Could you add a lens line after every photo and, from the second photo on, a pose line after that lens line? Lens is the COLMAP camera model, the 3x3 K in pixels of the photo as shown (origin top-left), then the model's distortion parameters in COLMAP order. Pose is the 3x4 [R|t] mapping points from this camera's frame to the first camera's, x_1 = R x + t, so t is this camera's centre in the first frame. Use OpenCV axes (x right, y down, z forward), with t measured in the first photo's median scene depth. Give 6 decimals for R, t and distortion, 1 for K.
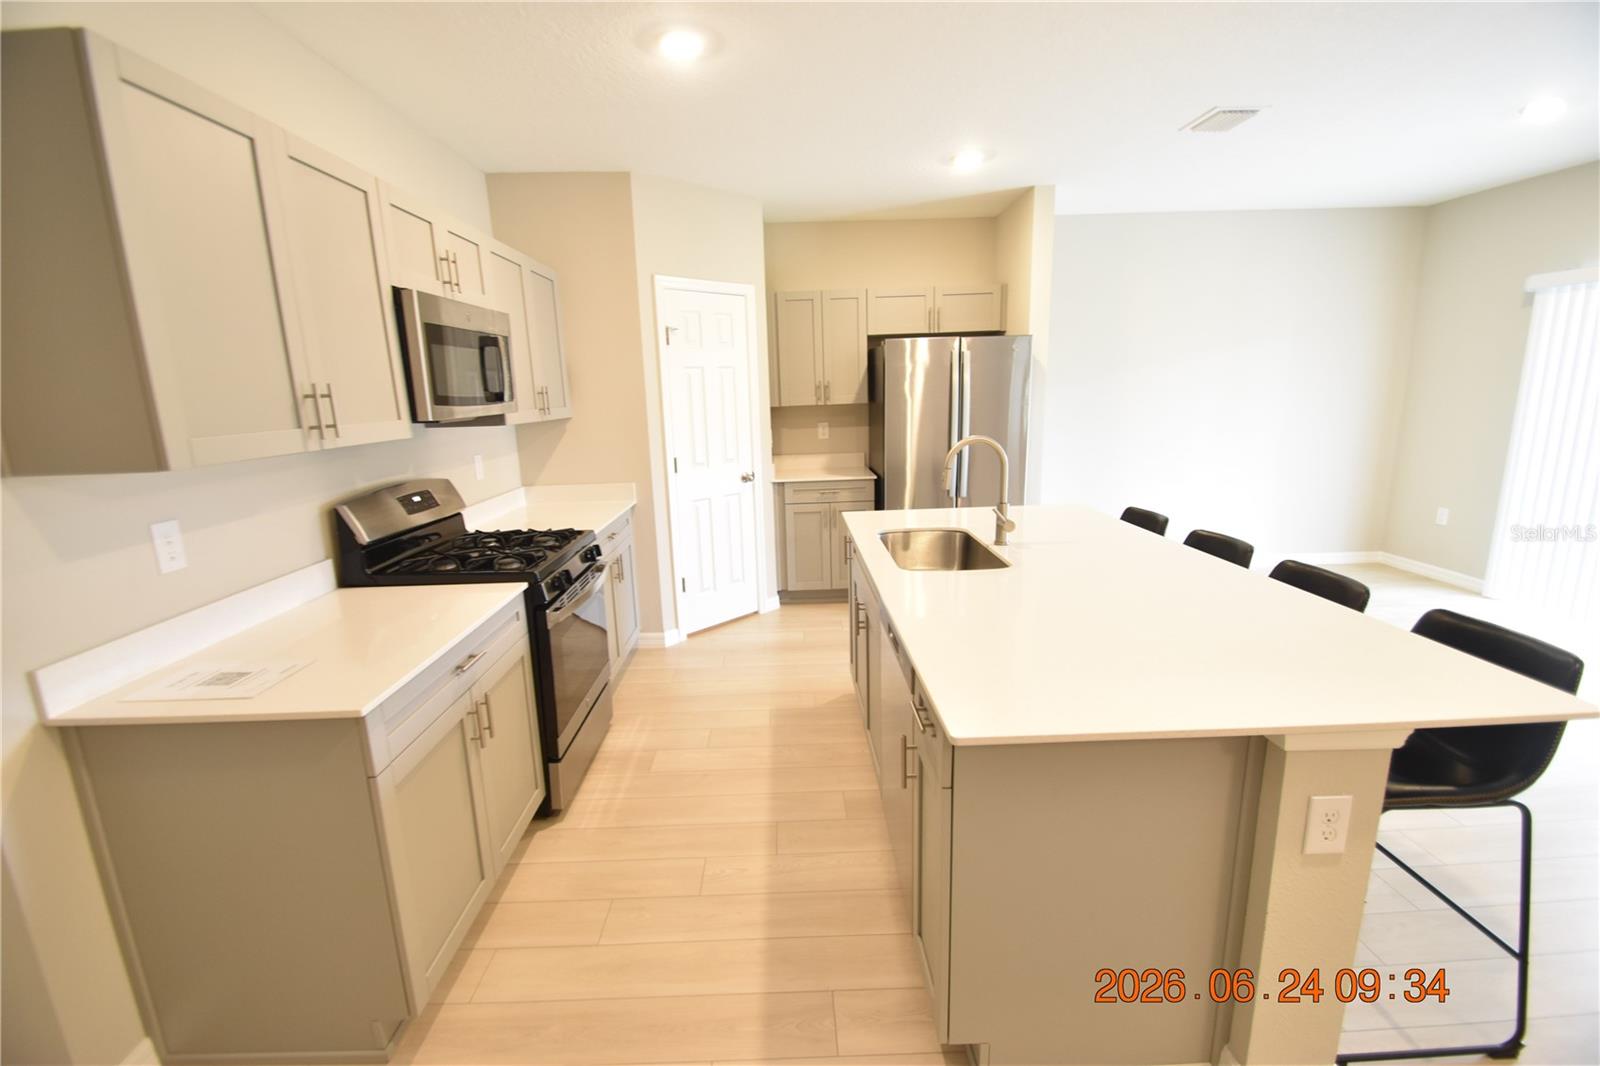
lens RADIAL K [[691.8, 0, 795.1], [0, 691.8, 539.2], [0, 0, 1]] dist [0.014016, -0.018384]
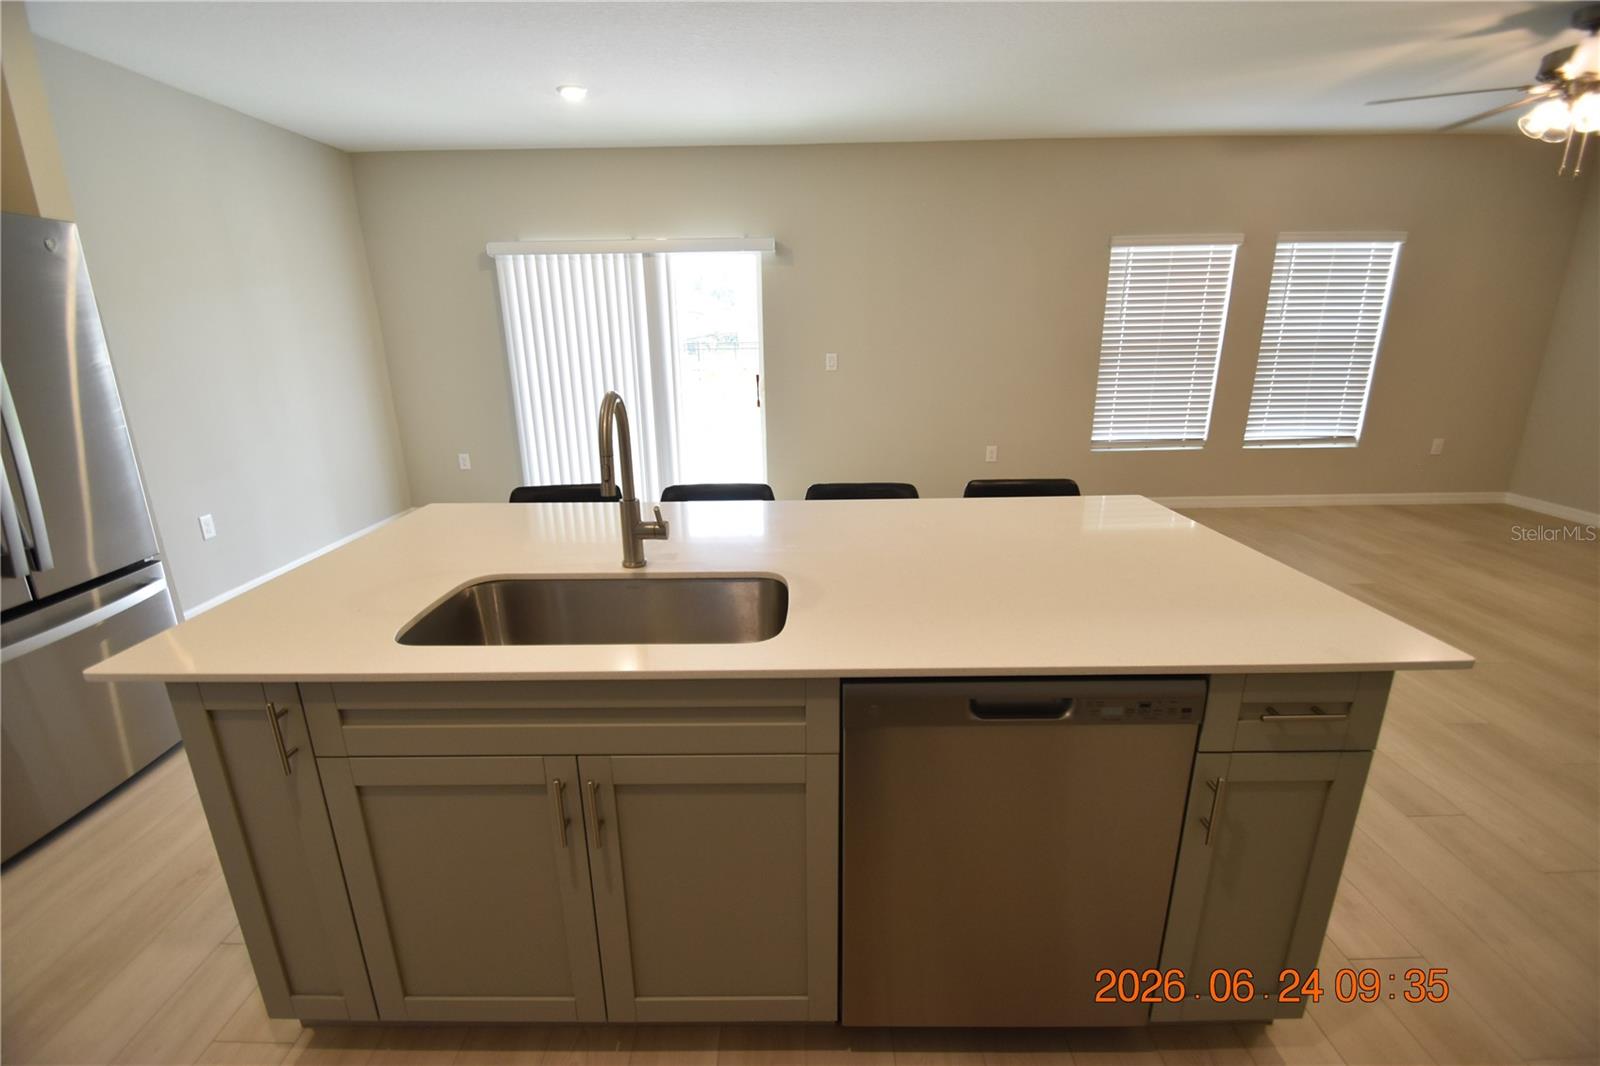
lens RADIAL K [[691.8, 0, 795.1], [0, 691.8, 539.2], [0, 0, 1]] dist [0.014016, -0.018384]
pose [[0.025324, -0.267922, 0.963108, -0.159064], [0.221987, 0.940871, 0.255899, -0.089455], [-0.974721, 0.207317, 0.083302, 0.452175]]
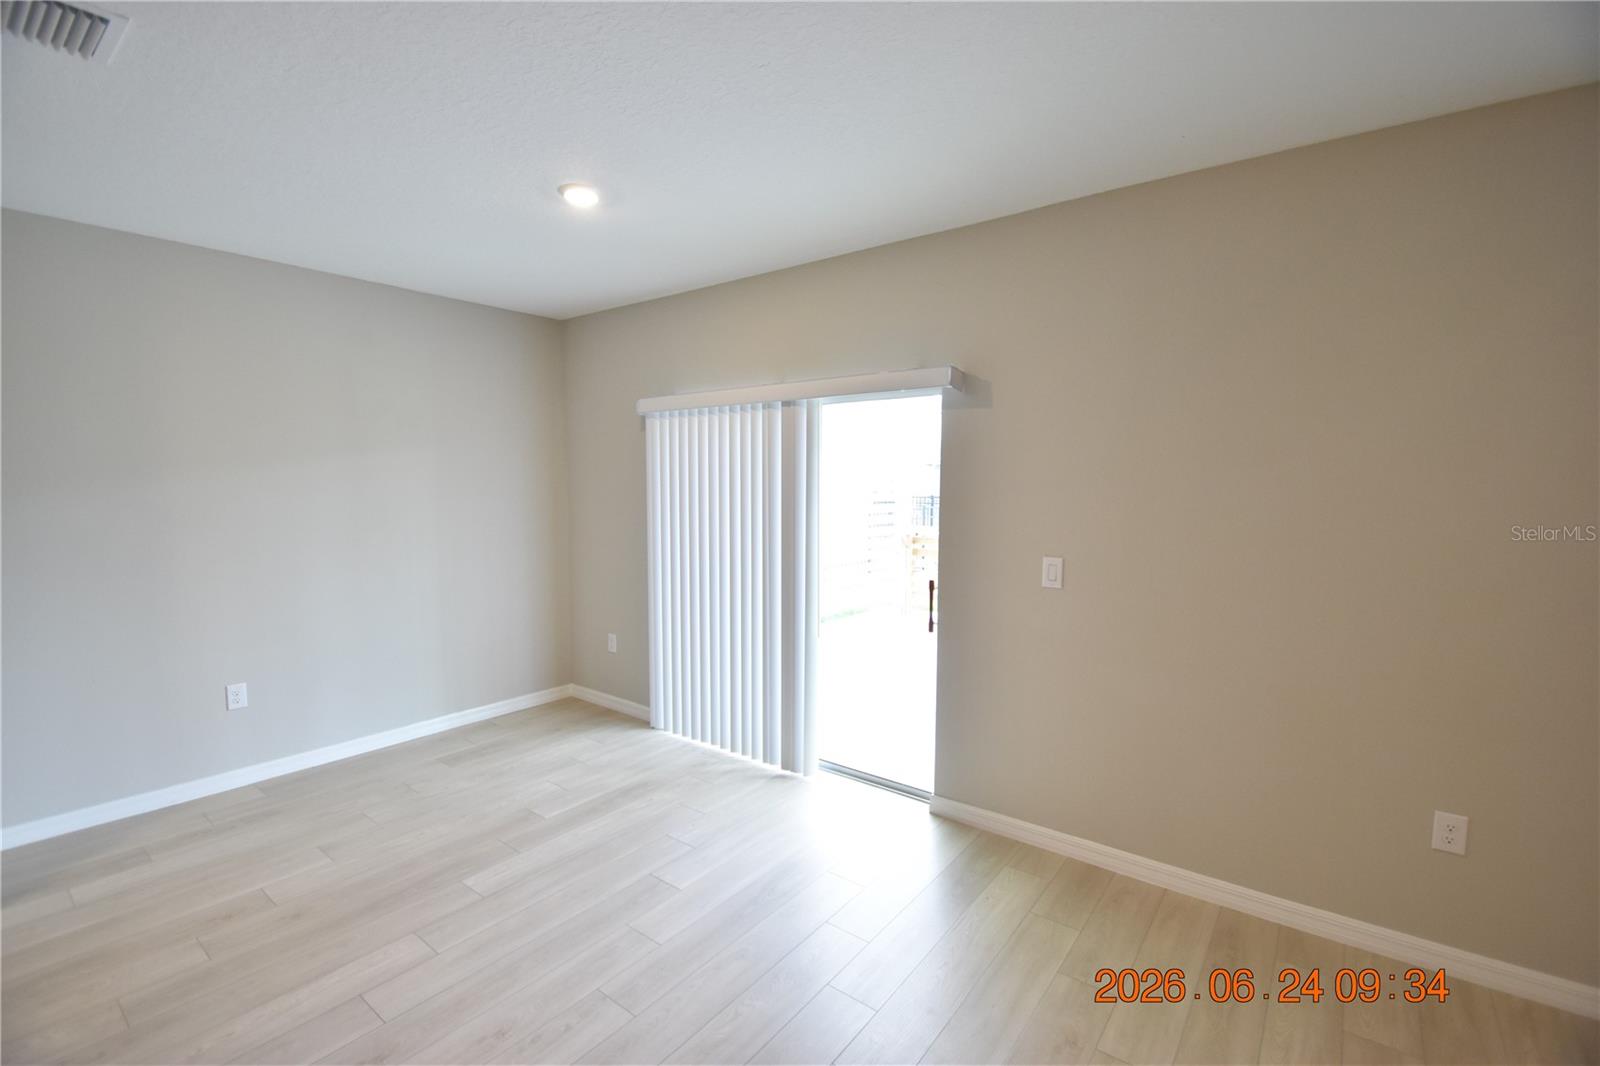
lens RADIAL K [[691.8, 0, 795.1], [0, 691.8, 539.2], [0, 0, 1]] dist [0.014016, -0.018384]
pose [[0.618363, -0.037771, 0.784984, 0.384584], [0.143871, 0.987405, -0.065823, -0.081060], [-0.772611, 0.153639, 0.616009, 0.220413]]
